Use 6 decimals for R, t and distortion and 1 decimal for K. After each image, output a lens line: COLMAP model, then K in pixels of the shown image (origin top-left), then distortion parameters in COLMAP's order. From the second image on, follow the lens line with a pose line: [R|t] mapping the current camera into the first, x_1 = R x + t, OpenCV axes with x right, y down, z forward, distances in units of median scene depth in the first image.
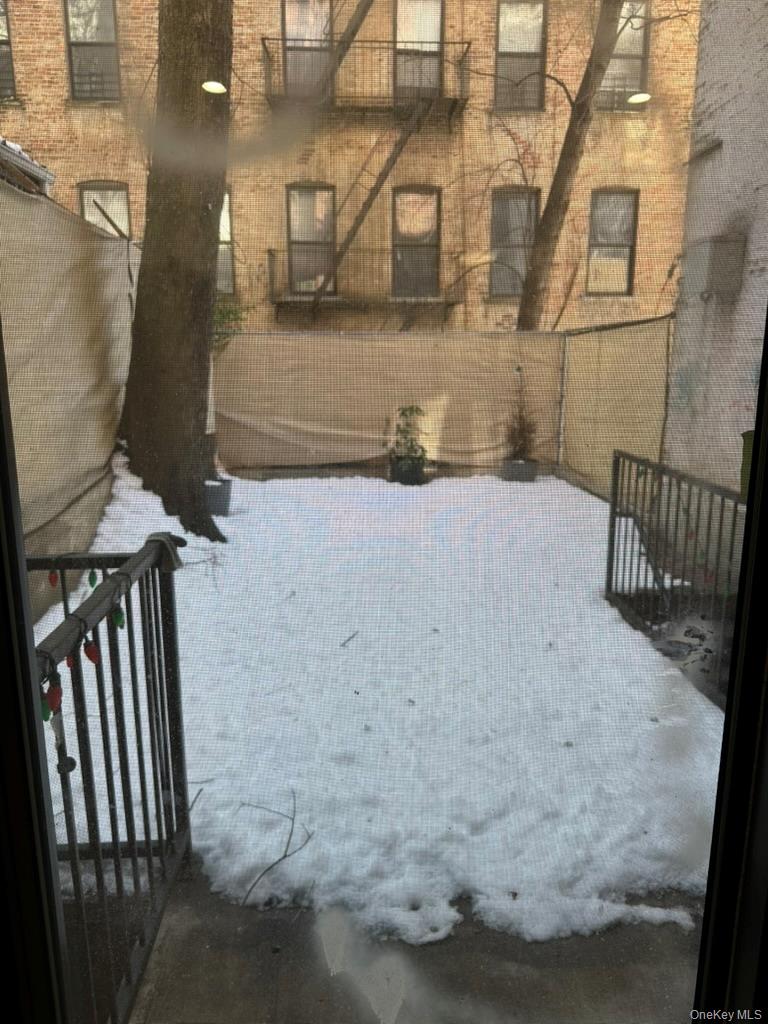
lens RADIAL K [[723.2, 0, 381.8], [0, 723.2, 504.9], [0, 0, 1]] dist [0.039090, -0.046932]
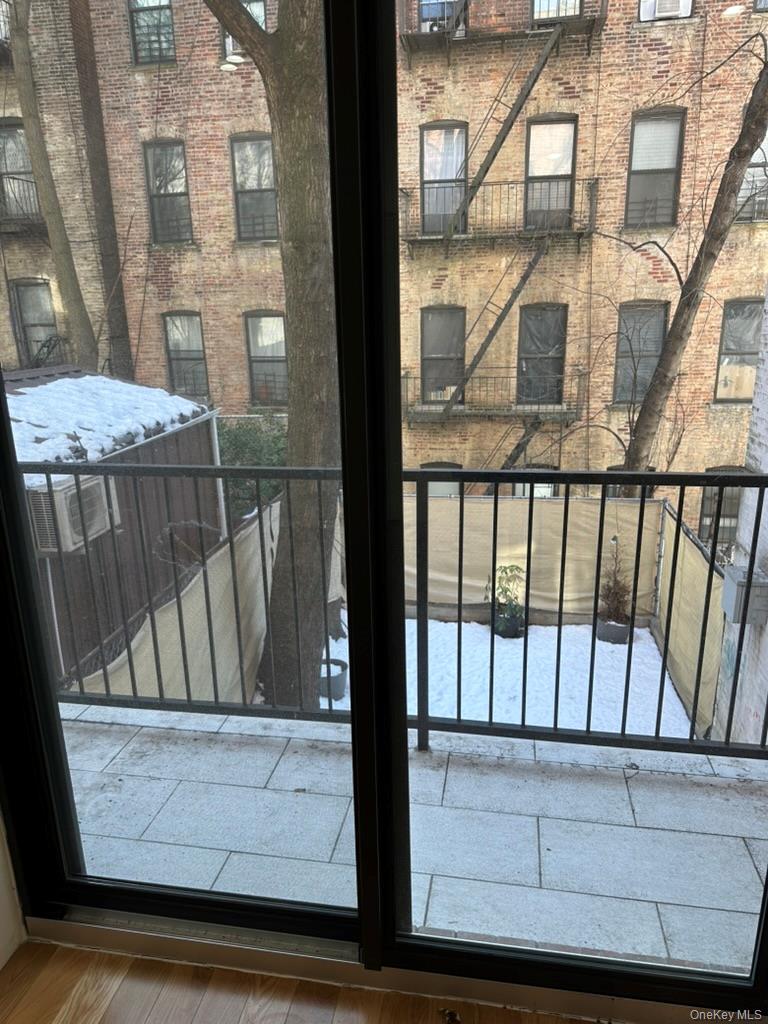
lens RADIAL K [[723.2, 0, 380.8], [0, 723.2, 513.8], [0, 0, 1]] dist [0.039090, -0.046932]
pose [[0.975404, 0.041750, -0.216434, 0.059821], [-0.022983, 0.995810, 0.088516, -0.229349], [0.219222, -0.081364, 0.972276, -0.100933]]
